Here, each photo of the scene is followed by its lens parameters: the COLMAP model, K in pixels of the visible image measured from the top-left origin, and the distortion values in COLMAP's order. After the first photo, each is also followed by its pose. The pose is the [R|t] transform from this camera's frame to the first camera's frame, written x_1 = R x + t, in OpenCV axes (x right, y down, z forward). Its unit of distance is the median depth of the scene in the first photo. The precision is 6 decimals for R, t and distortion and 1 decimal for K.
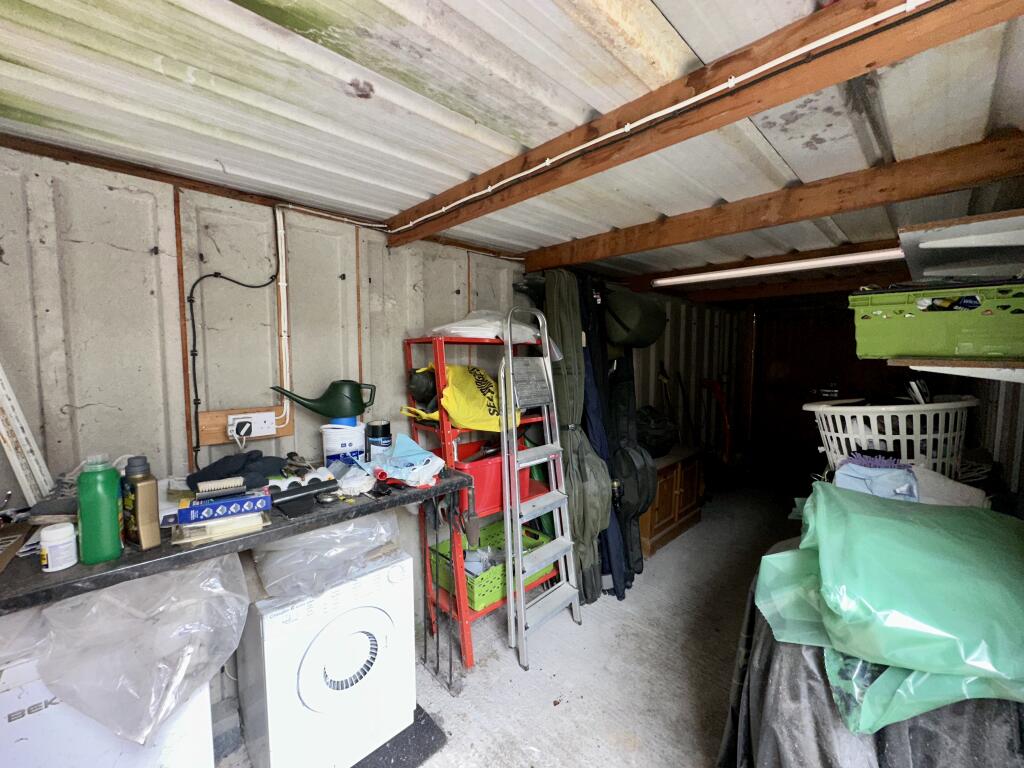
lens RADIAL K [[409.5, 0, 512.7], [0, 409.5, 374.1], [0, 0, 1]] dist [-0.002543, -0.000210]
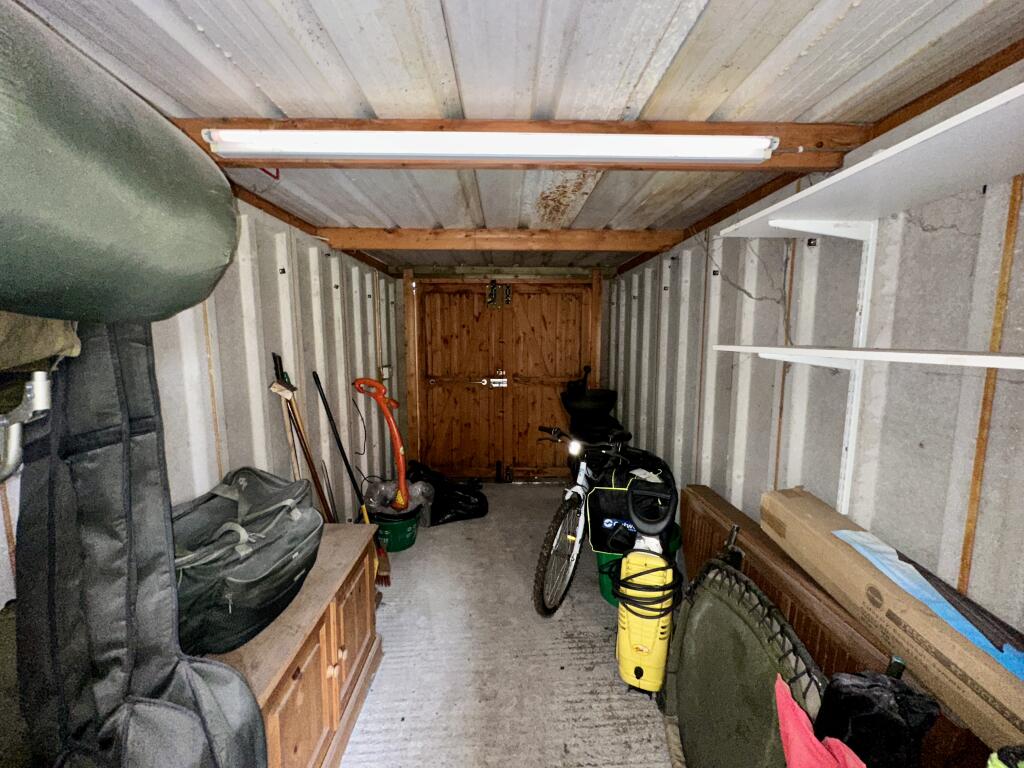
lens RADIAL K [[409.5, 0, 509.9], [0, 409.5, 376.9], [0, 0, 1]] dist [-0.002543, -0.000210]
pose [[0.686214, -0.094572, 0.721225, 0.181892], [0.065077, 0.995518, 0.068621, -0.020109], [-0.724482, -0.000153, 0.689293, 0.417793]]
